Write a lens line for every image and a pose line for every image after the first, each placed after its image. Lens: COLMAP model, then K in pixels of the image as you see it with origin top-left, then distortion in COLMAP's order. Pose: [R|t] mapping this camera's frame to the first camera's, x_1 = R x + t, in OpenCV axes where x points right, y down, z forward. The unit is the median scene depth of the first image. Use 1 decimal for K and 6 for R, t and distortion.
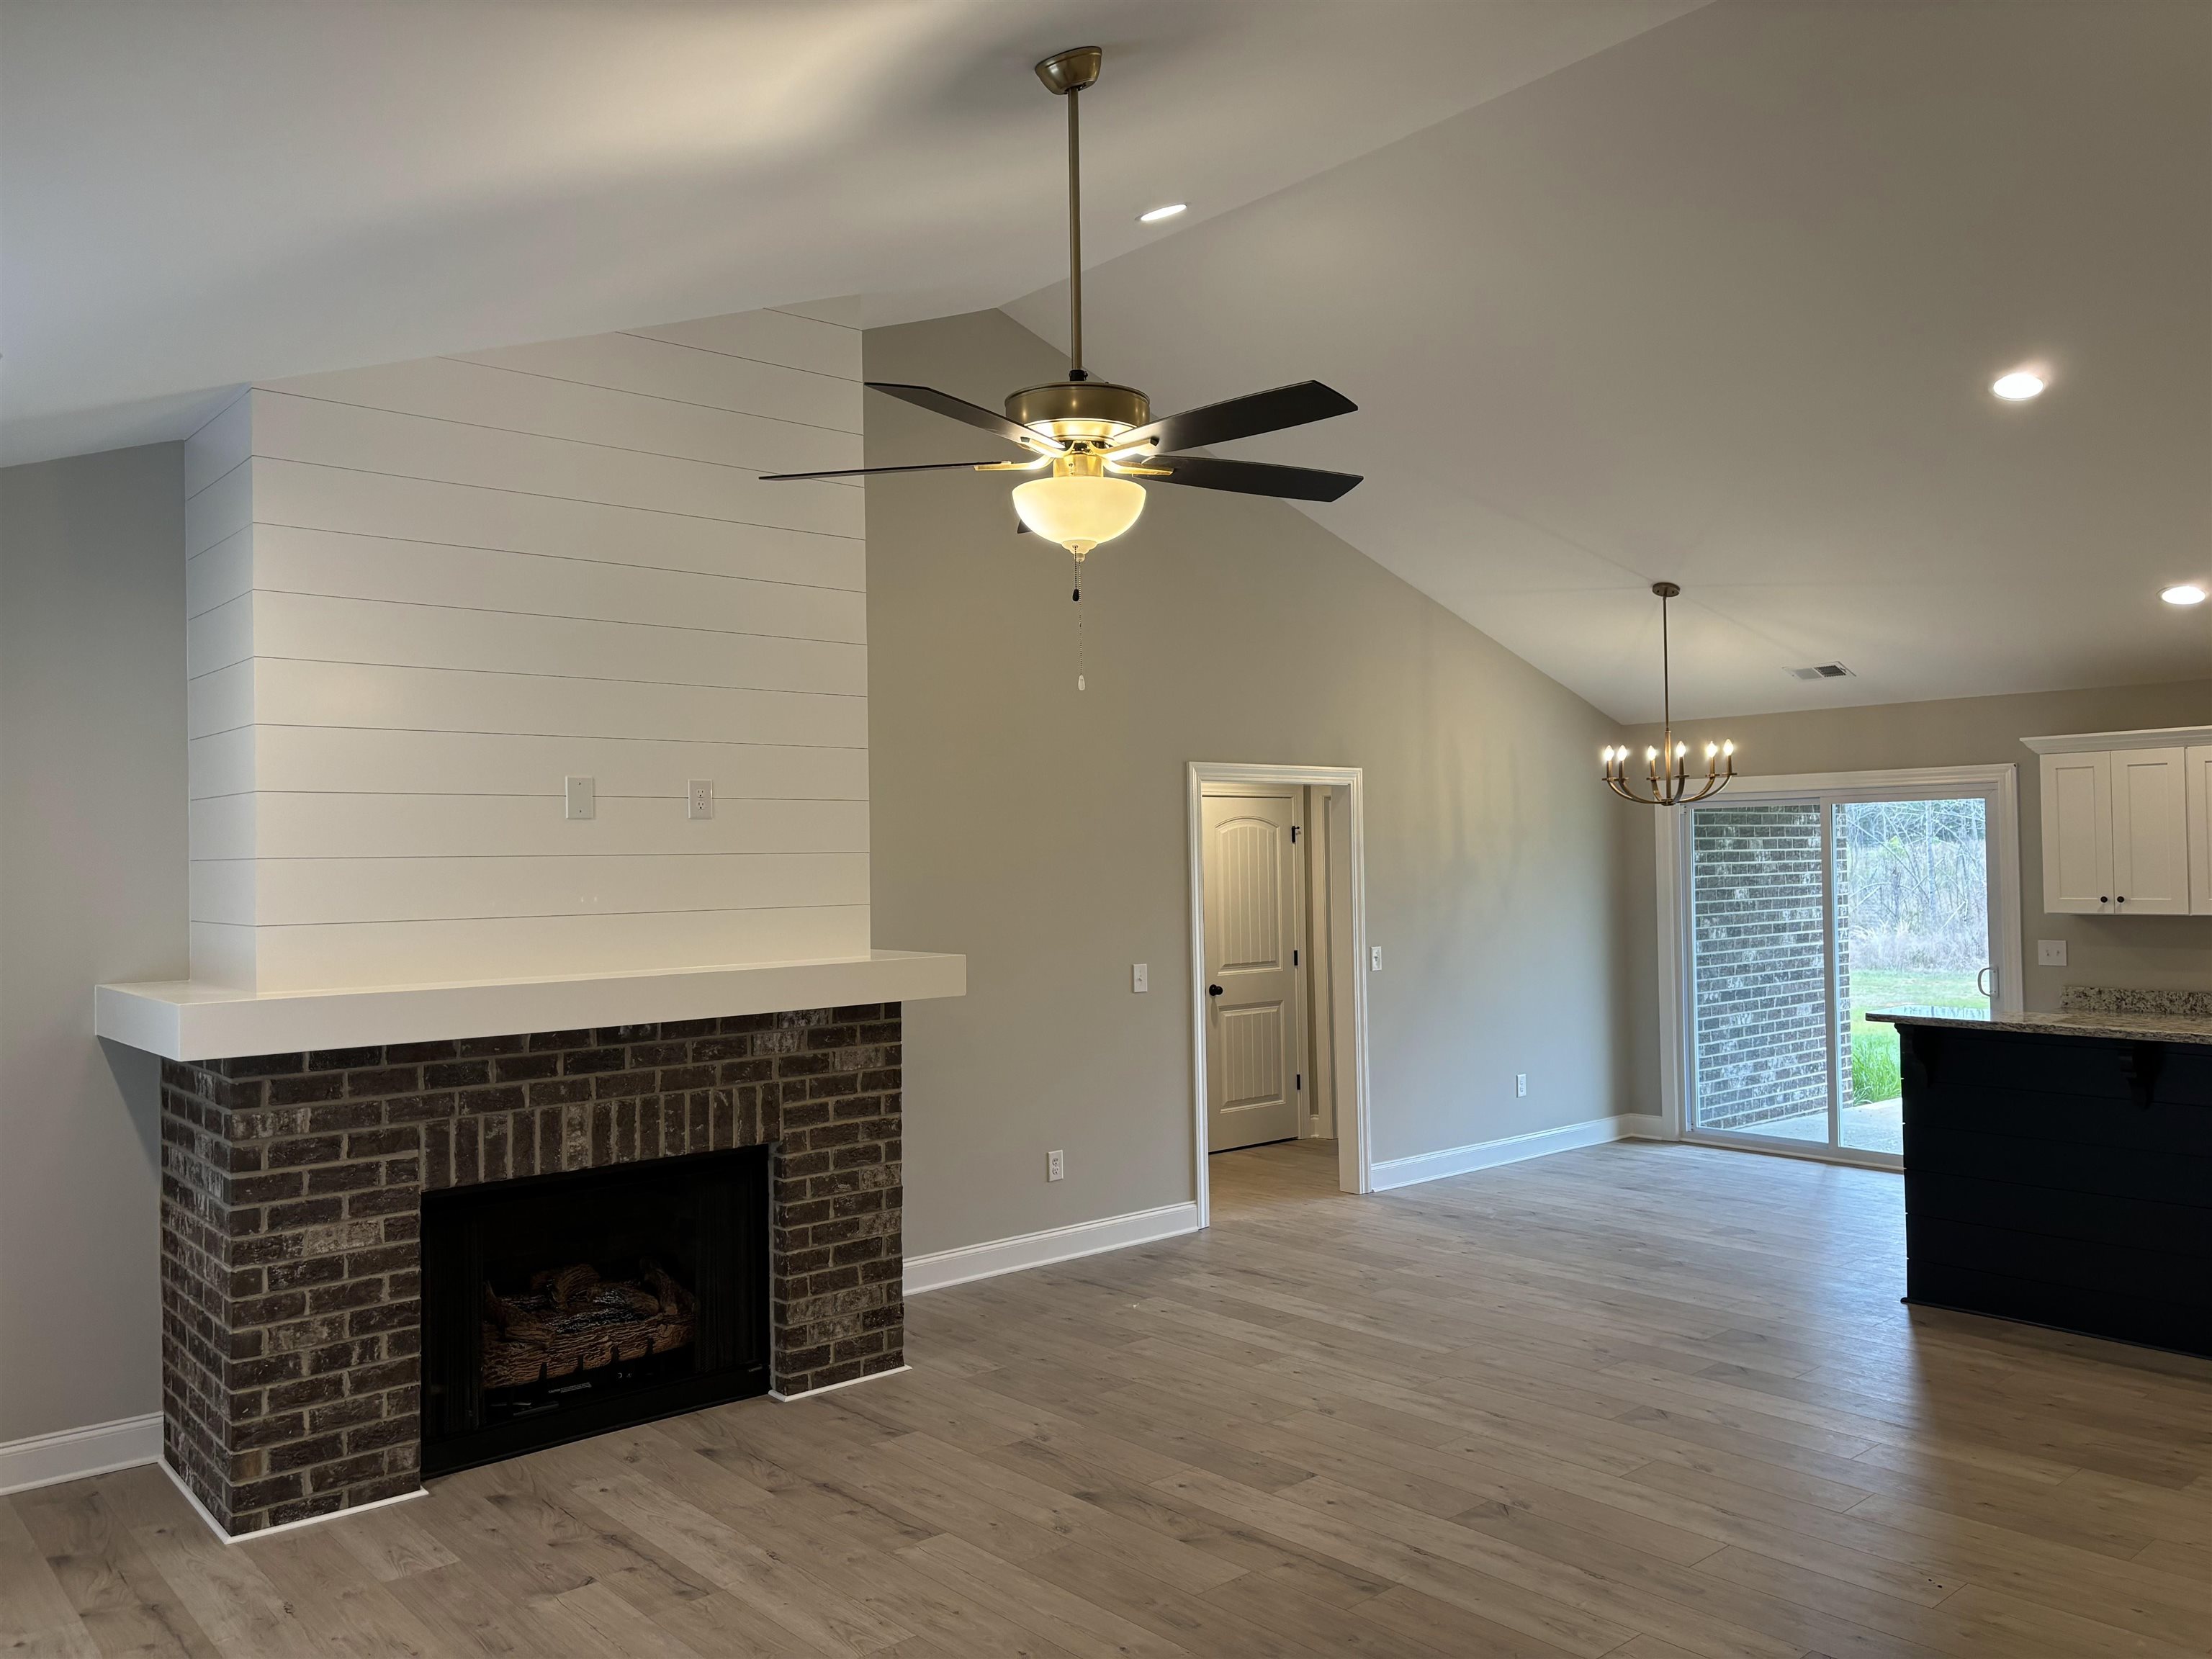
lens RADIAL K [[1673.8, 0, 1121.3], [0, 1673.8, 813.9], [0, 0, 1]] dist [0.069860, -0.084614]
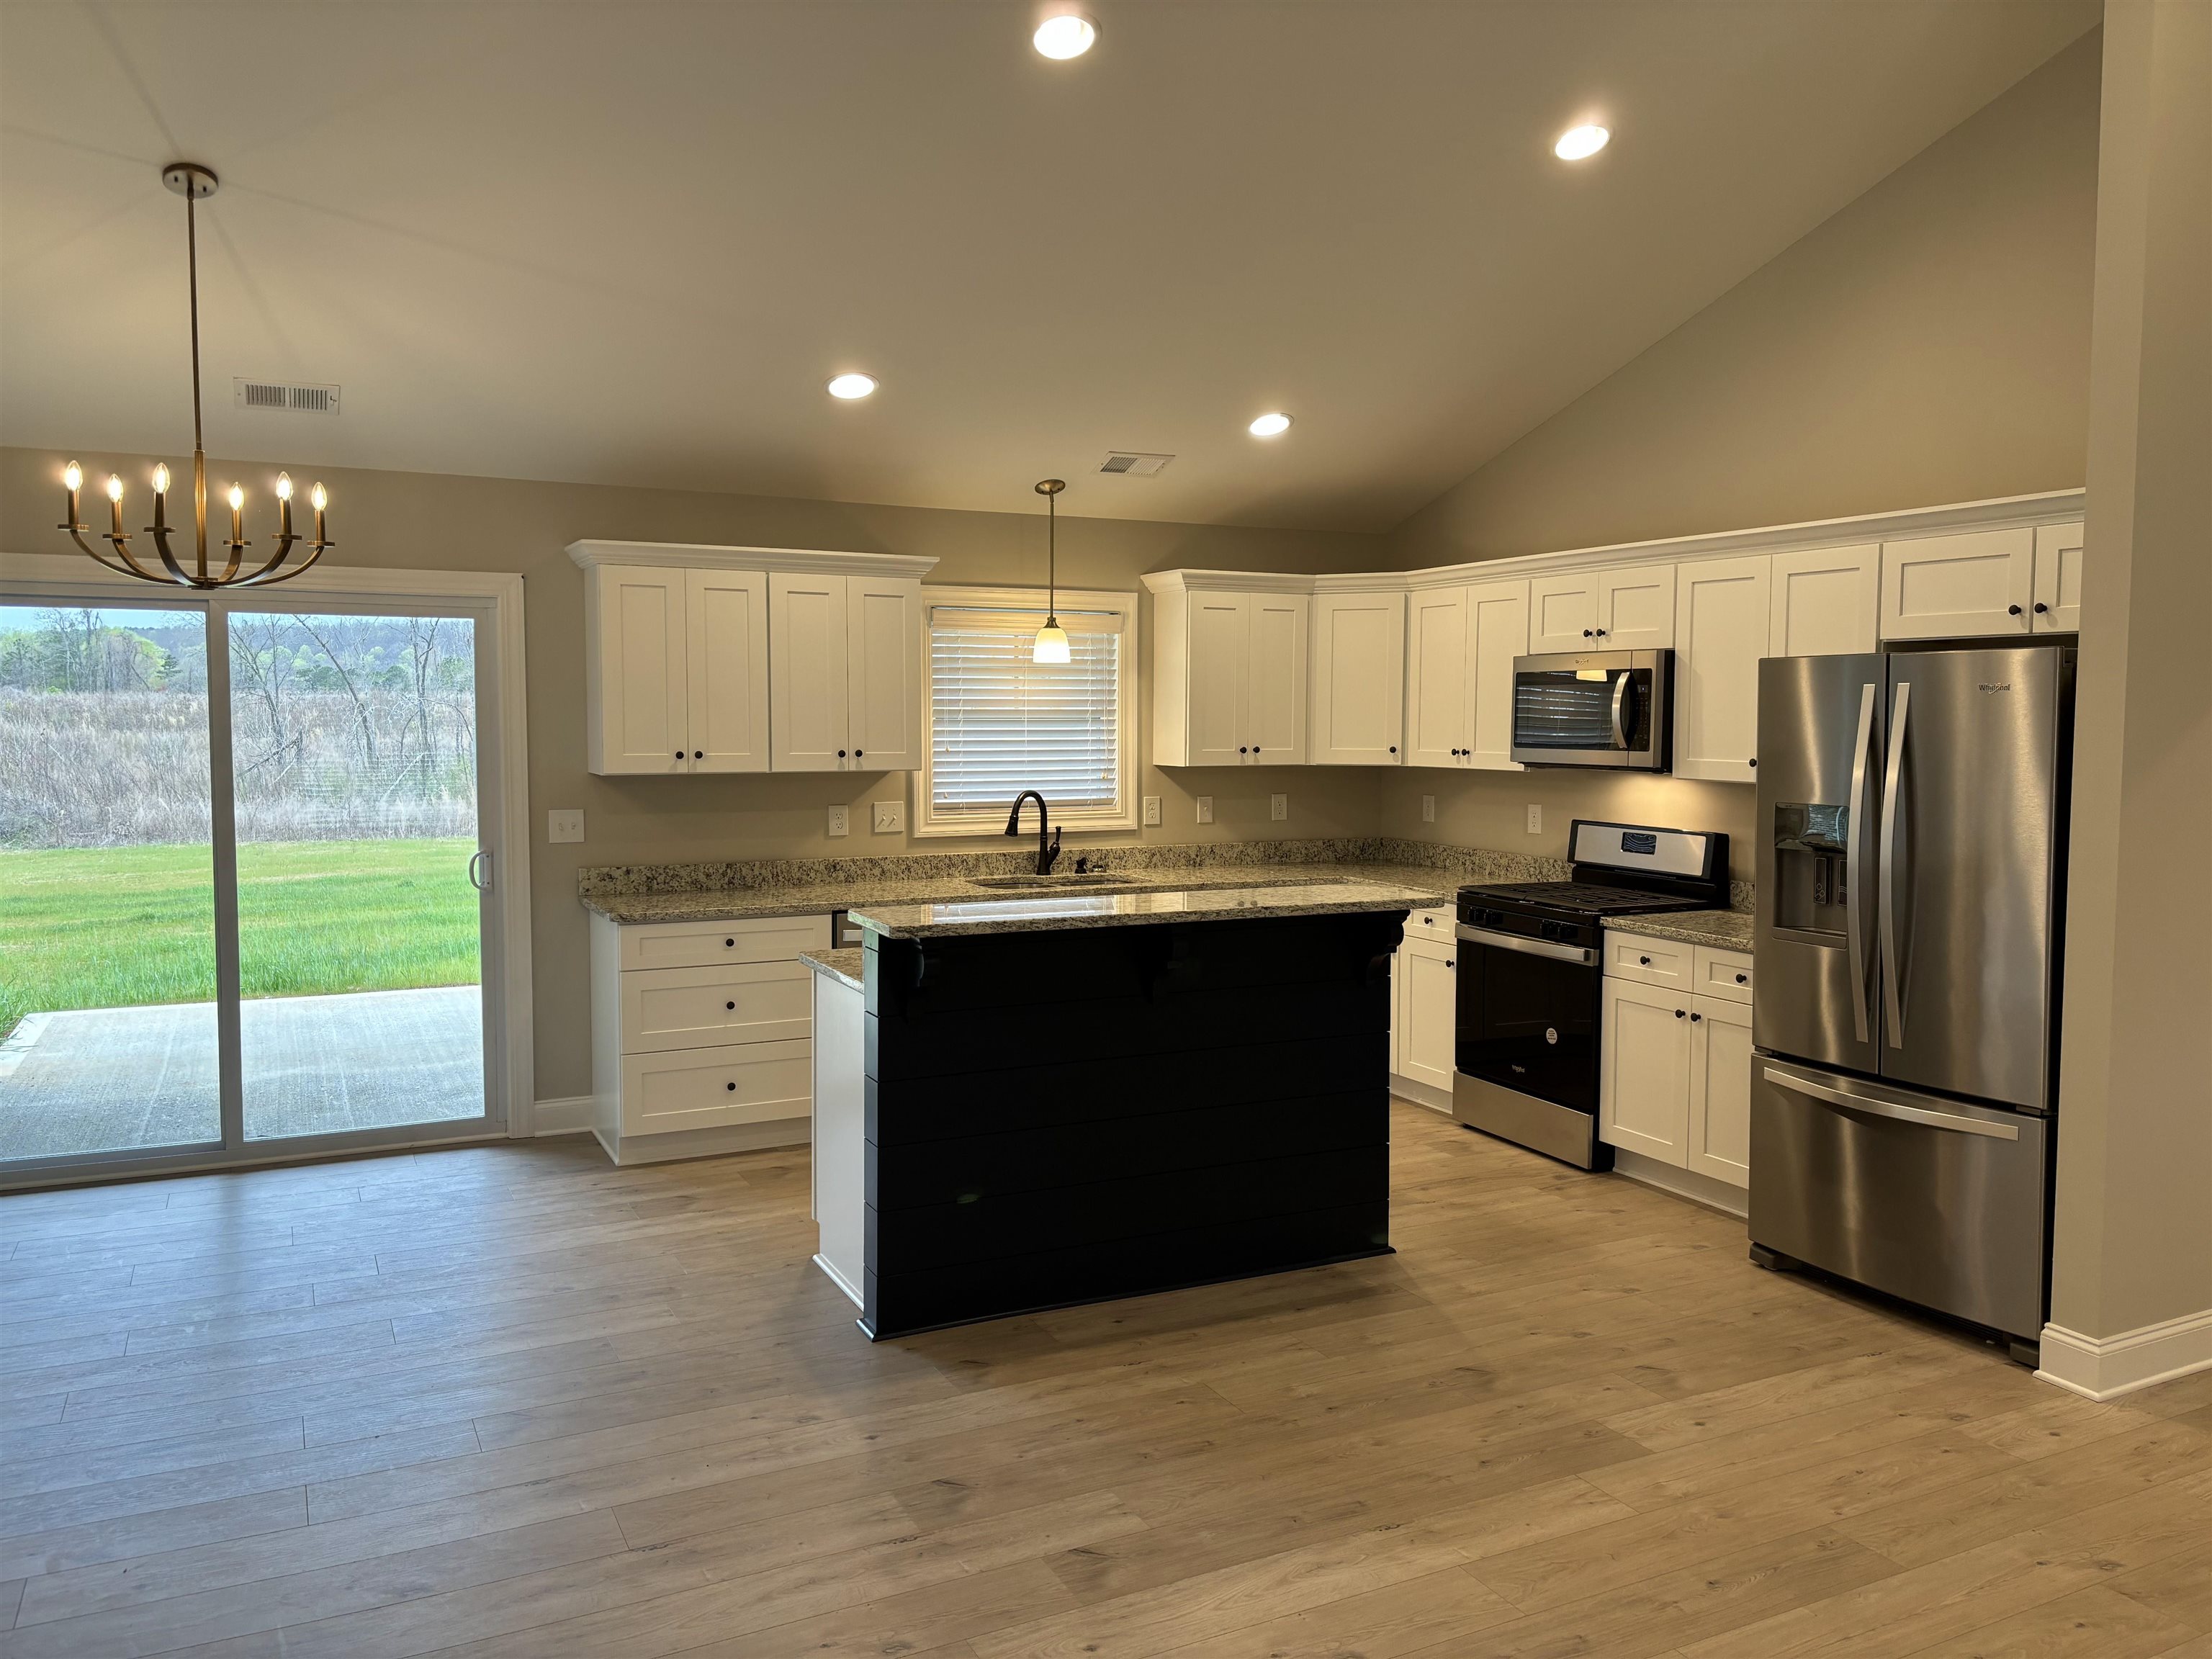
lens RADIAL K [[1673.8, 0, 1121.3], [0, 1673.8, 813.9], [0, 0, 1]] dist [0.069860, -0.084614]
pose [[0.256286, -0.043341, 0.965629, -0.188870], [-0.032734, 0.998032, 0.053484, 0.042138], [-0.966046, -0.045316, 0.254363, 0.872198]]
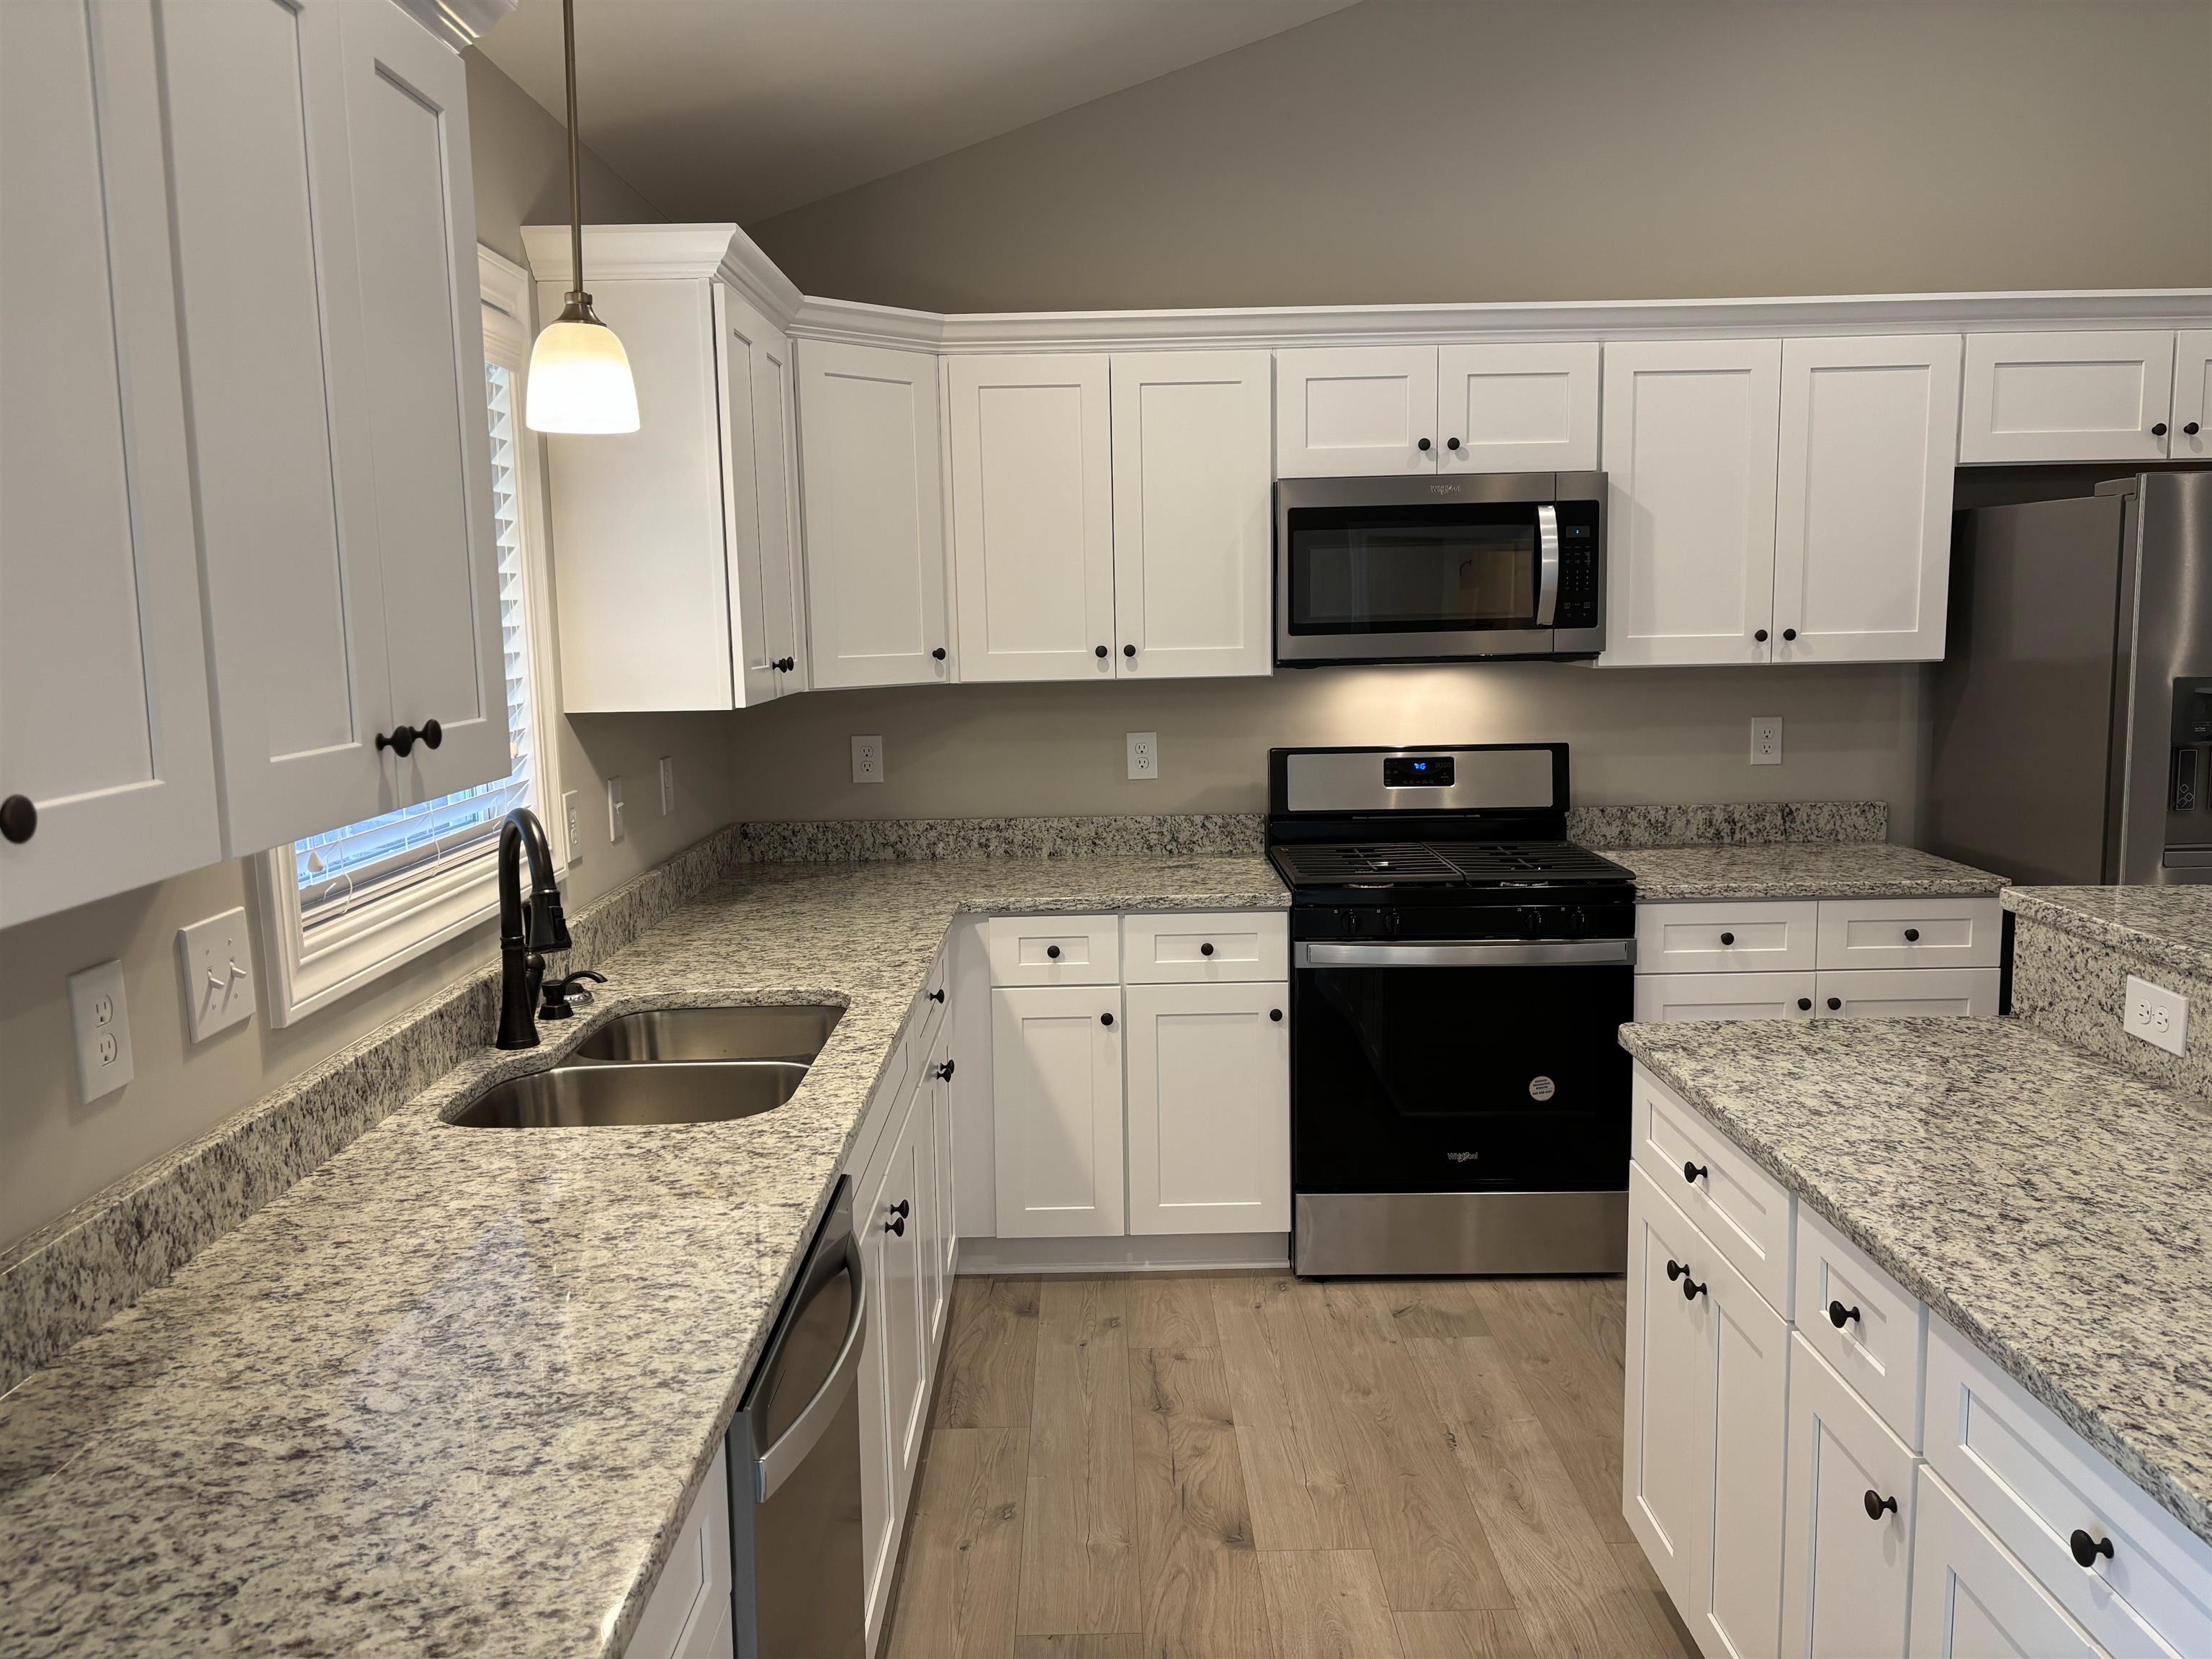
lens RADIAL K [[1665.9, 0, 1121.2], [0, 1665.9, 814.0], [0, 0, 1]] dist [0.039413, -0.050946]
pose [[-0.757065, -0.052039, 0.651263, 0.643886], [0.014390, 0.995253, 0.096253, 0.056699], [-0.653181, 0.082242, -0.752723, 1.502463]]
